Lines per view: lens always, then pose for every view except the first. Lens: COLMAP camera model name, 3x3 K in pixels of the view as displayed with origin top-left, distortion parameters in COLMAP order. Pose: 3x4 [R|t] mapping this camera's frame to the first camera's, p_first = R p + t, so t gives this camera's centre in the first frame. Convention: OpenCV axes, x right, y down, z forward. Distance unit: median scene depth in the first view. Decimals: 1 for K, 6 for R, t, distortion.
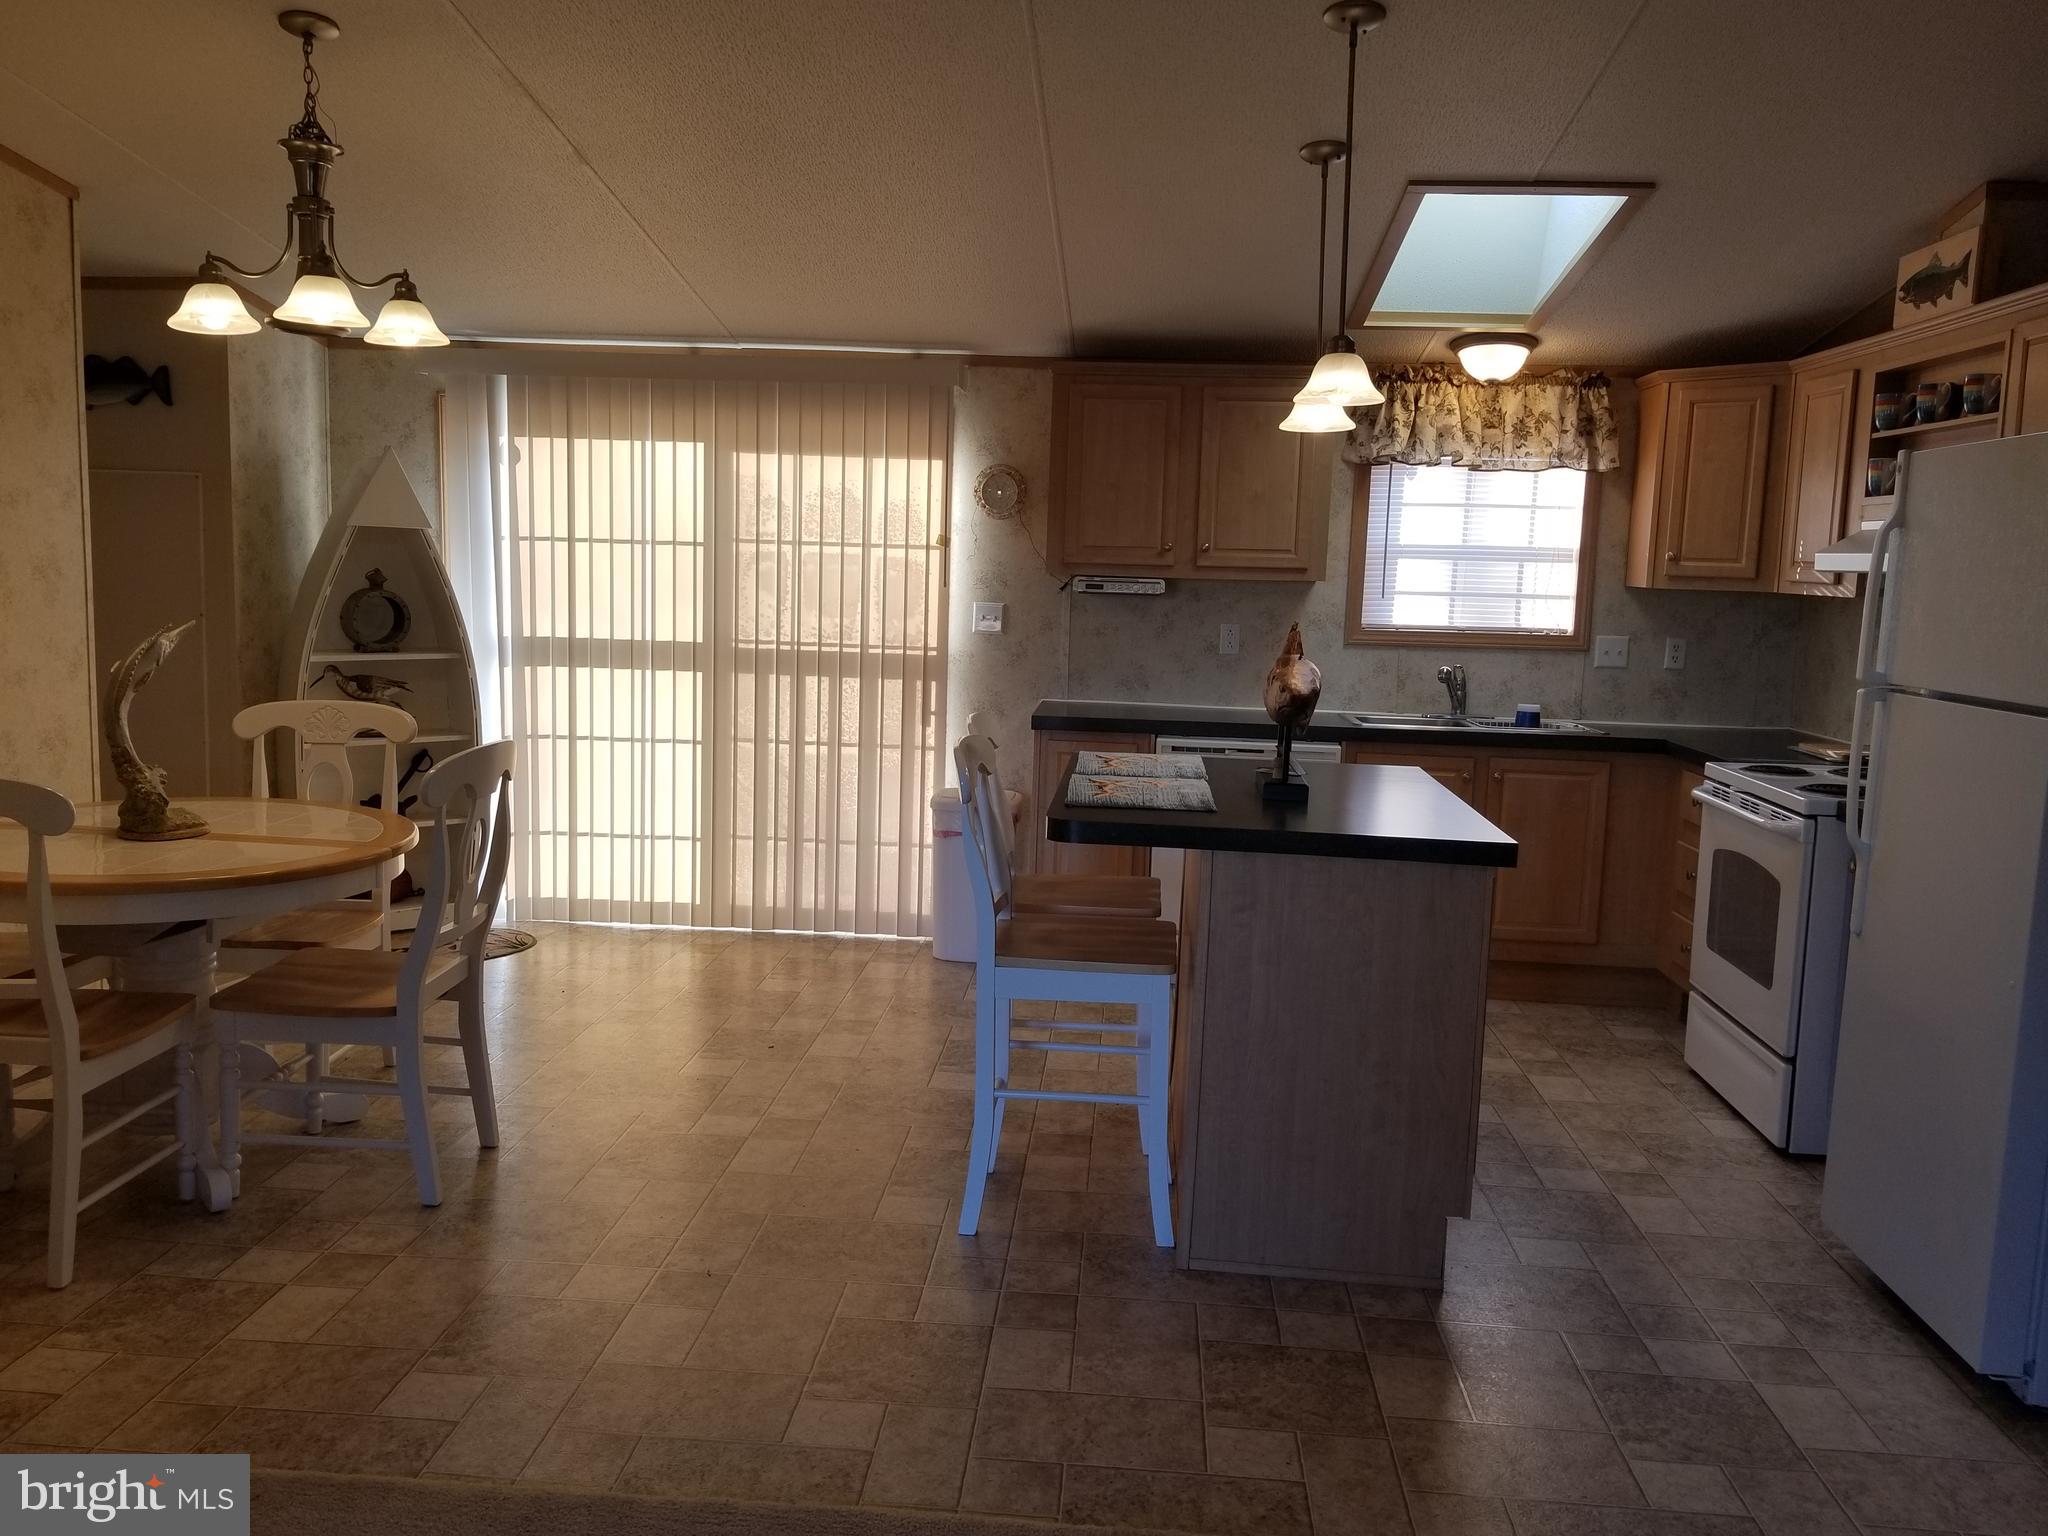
lens RADIAL K [[1690.7, 0, 1010.4], [0, 1690.7, 780.9], [0, 0, 1]] dist [0.094167, -0.145030]
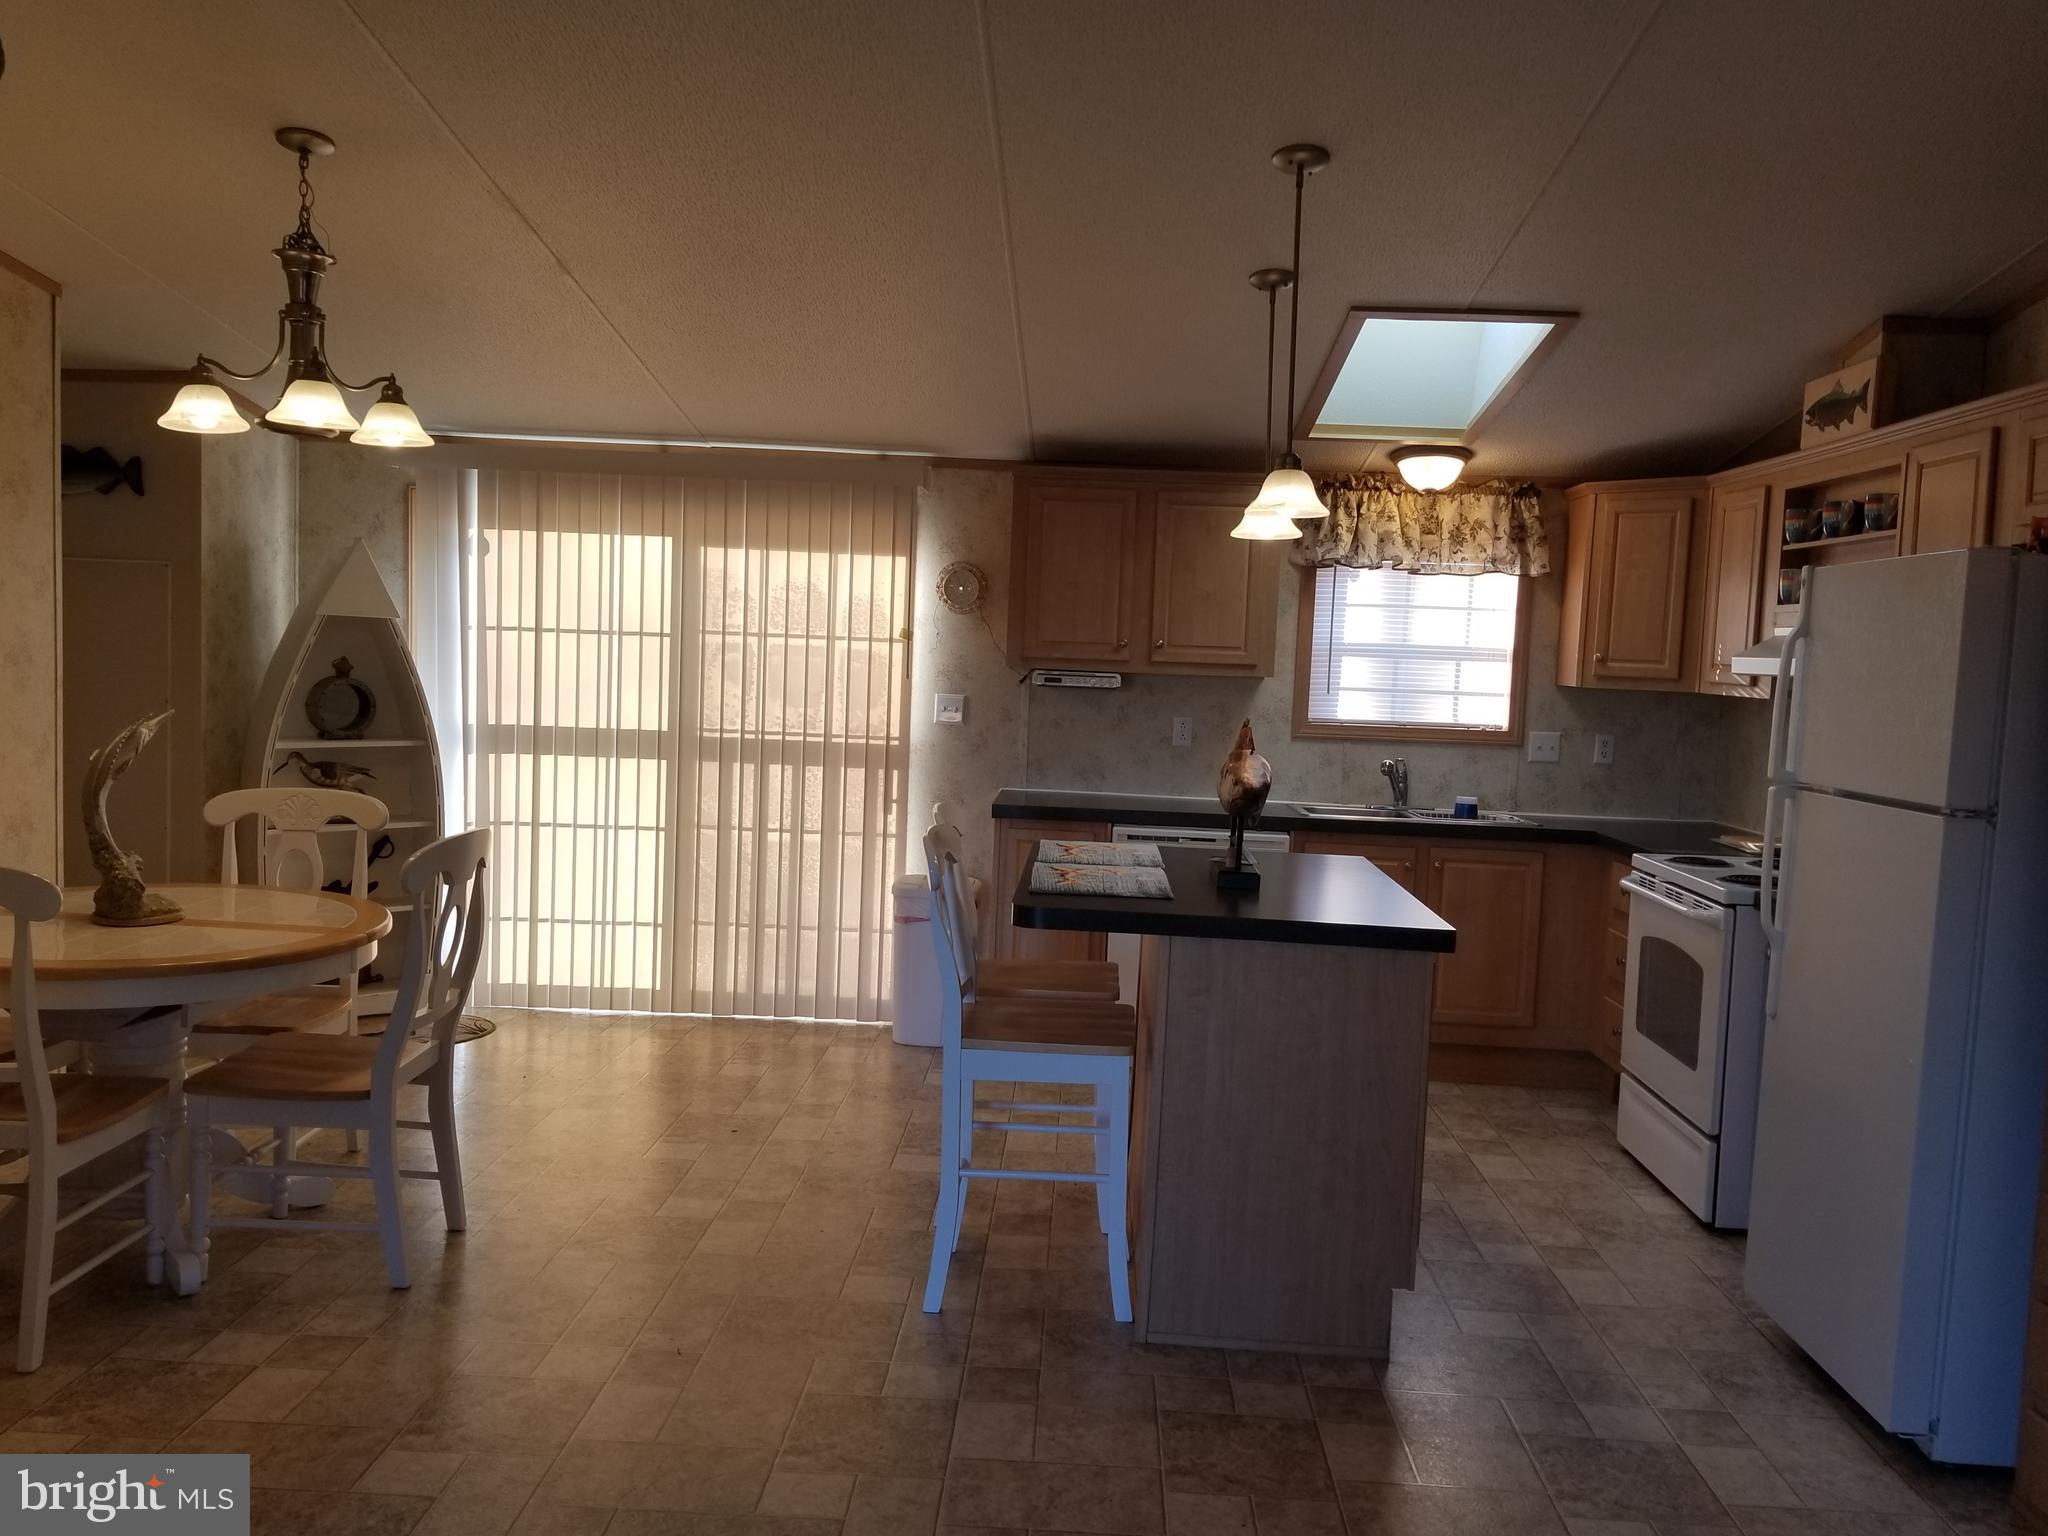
lens RADIAL K [[1690.7, 0, 1039.6], [0, 1690.7, 793.0], [0, 0, 1]] dist [0.094167, -0.145030]
pose [[0.998867, 0.005483, 0.047278, -0.008297], [-0.003428, 0.999050, -0.043434, -0.001320], [-0.047471, 0.043222, 0.997937, -0.033834]]
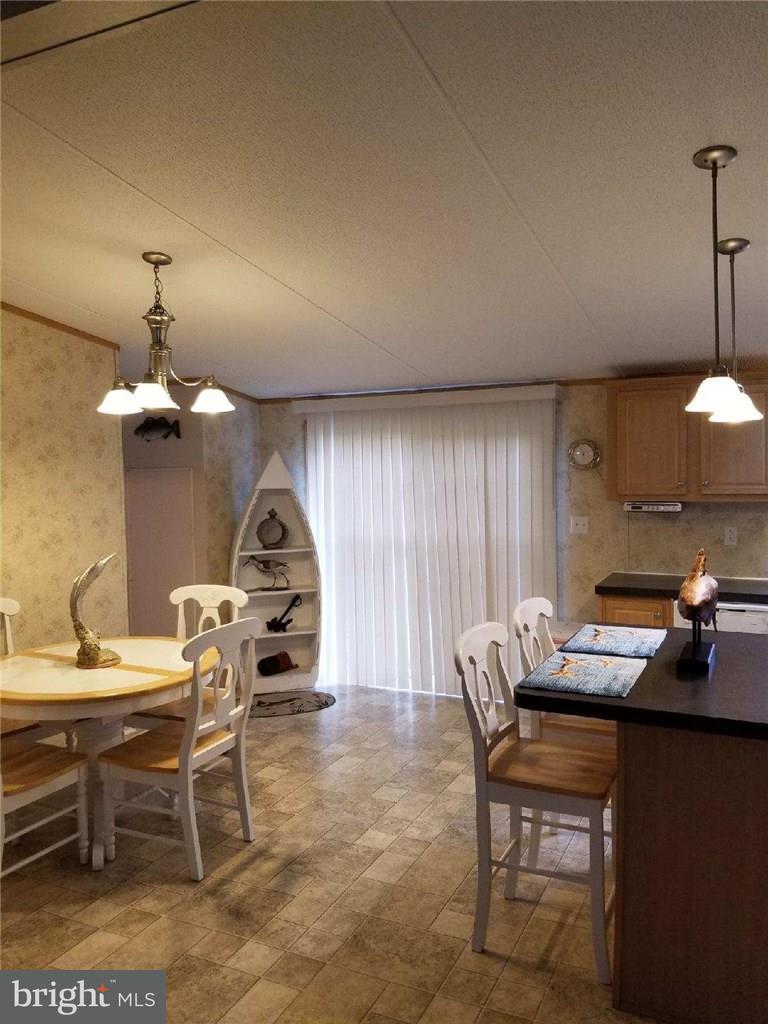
lens RADIAL K [[809.9, 0, 387.7], [0, 809.9, 511.7], [0, 0, 1]] dist [0.056915, -0.011503]
pose [[0.931870, -0.025137, -0.361920, 0.137858], [-0.002788, 0.997071, -0.076430, -0.059089], [0.362781, 0.072232, 0.929071, 0.185722]]
